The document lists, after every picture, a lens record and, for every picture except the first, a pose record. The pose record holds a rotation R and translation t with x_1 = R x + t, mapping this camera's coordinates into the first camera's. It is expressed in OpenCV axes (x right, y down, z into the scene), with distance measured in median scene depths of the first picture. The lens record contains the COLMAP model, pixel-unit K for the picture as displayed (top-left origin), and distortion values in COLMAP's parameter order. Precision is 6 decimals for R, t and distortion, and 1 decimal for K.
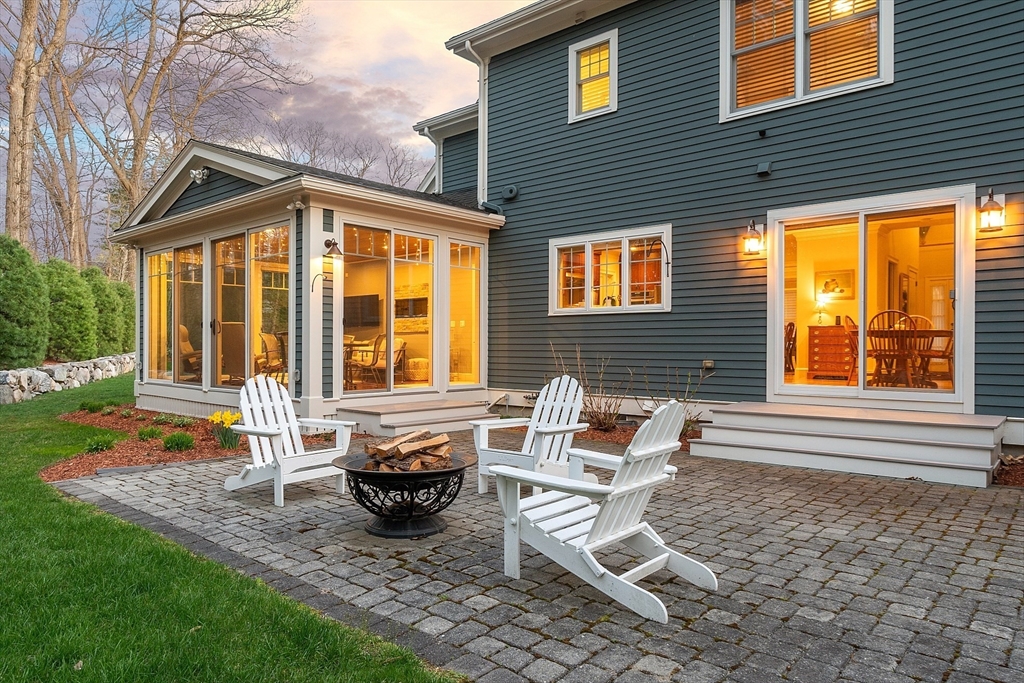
lens RADIAL K [[661.7, 0, 493.3], [0, 661.7, 345.5], [0, 0, 1]] dist [0.005183, 0.002692]
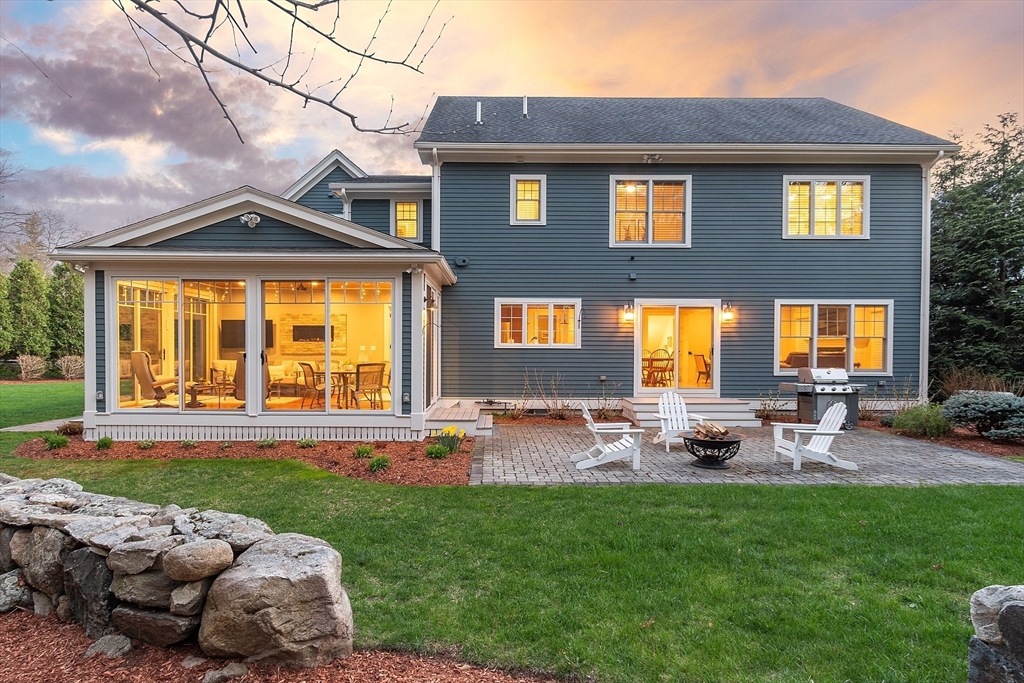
lens RADIAL K [[562.5, 0, 506.7], [0, 562.5, 351.0], [0, 0, 1]] dist [0.024706, 0.002175]
pose [[0.734114, -0.002104, 0.679023, -0.956930], [-0.003792, 0.999967, 0.007199, -0.059076], [-0.679016, -0.007859, 0.734081, 0.043334]]
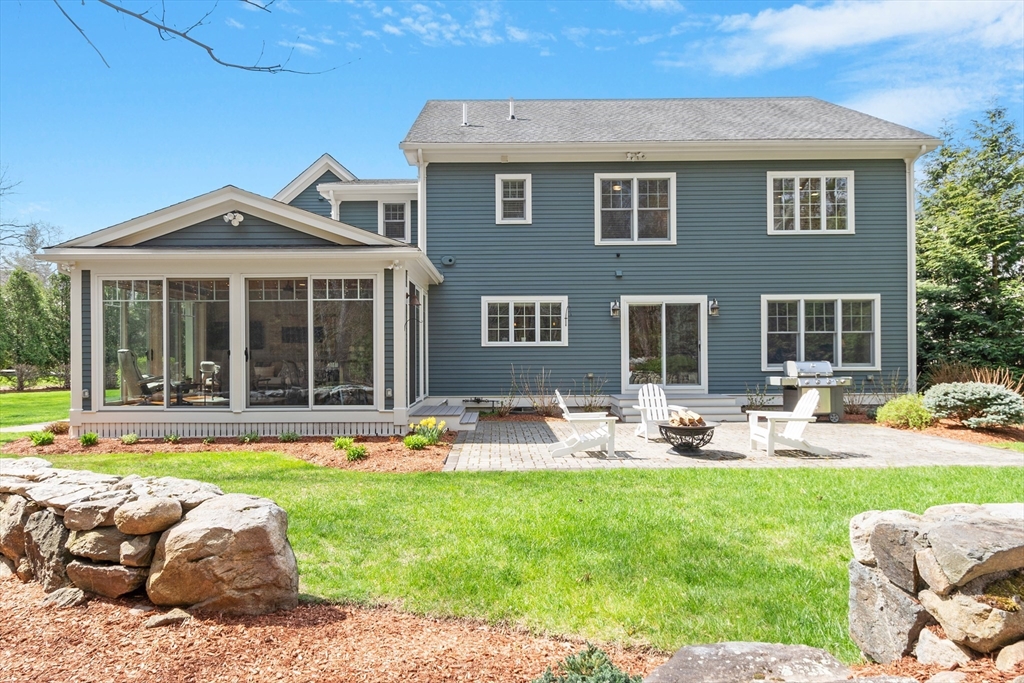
lens RADIAL K [[562.5, 0, 494.7], [0, 562.5, 343.9], [0, 0, 1]] dist [0.024706, 0.002175]
pose [[0.739478, 0.000784, 0.673180, -0.950518], [0.006951, 0.999937, -0.008801, -0.048794], [-0.673144, 0.011187, 0.739426, 0.027596]]
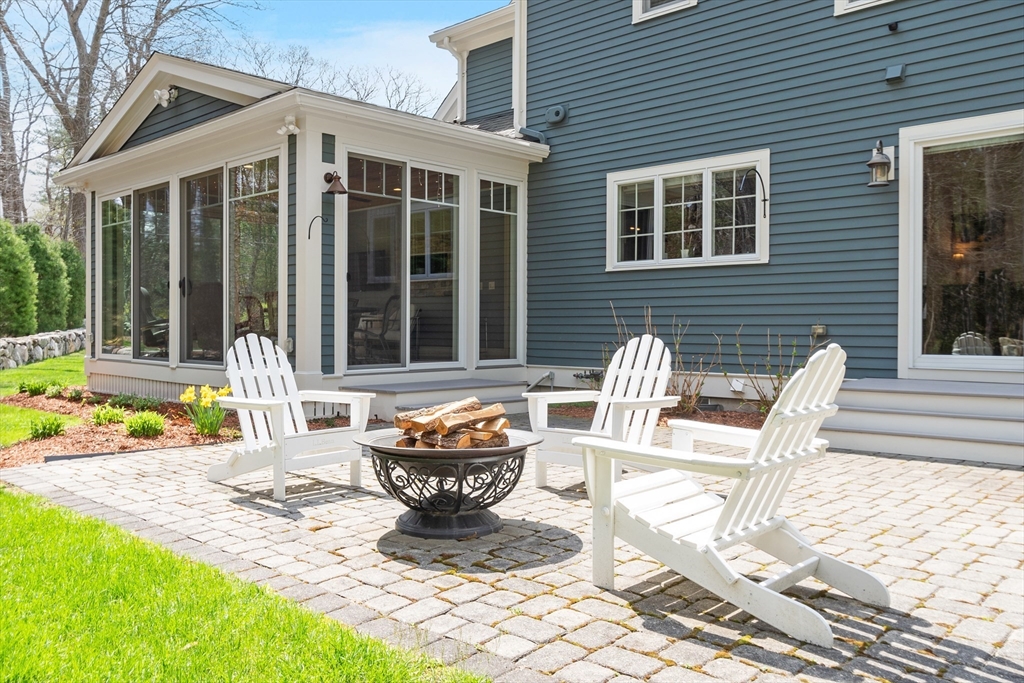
lens RADIAL K [[821.4, 0, 489.1], [0, 821.4, 328.5], [0, 0, 1]] dist [0.014231, -0.010866]
pose [[0.999411, -0.000706, -0.034295, -0.027012], [0.000866, 0.999989, 0.004649, 0.022245], [0.034292, -0.004676, 0.999401, 0.030237]]
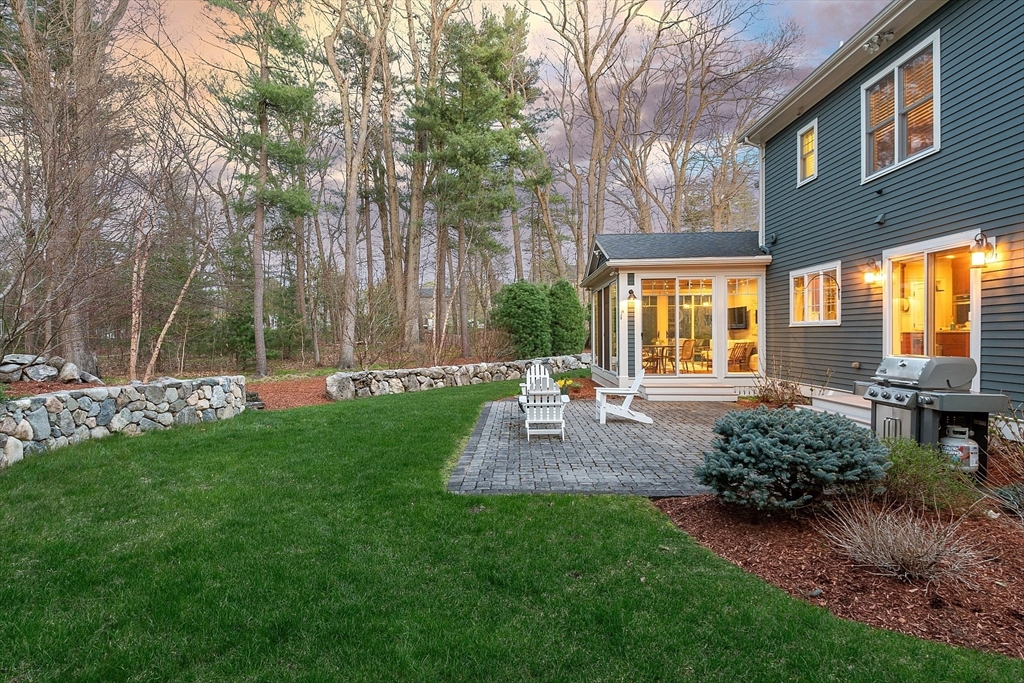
lens RADIAL K [[608.8, 0, 505.7], [0, 608.8, 336.8], [0, 0, 1]] dist [0.008457, 0.000690]
pose [[0.650950, -0.005558, -0.759100, 0.830704], [0.011637, 0.999929, 0.002658, -0.042142], [0.759031, -0.010564, 0.650969, -0.360733]]
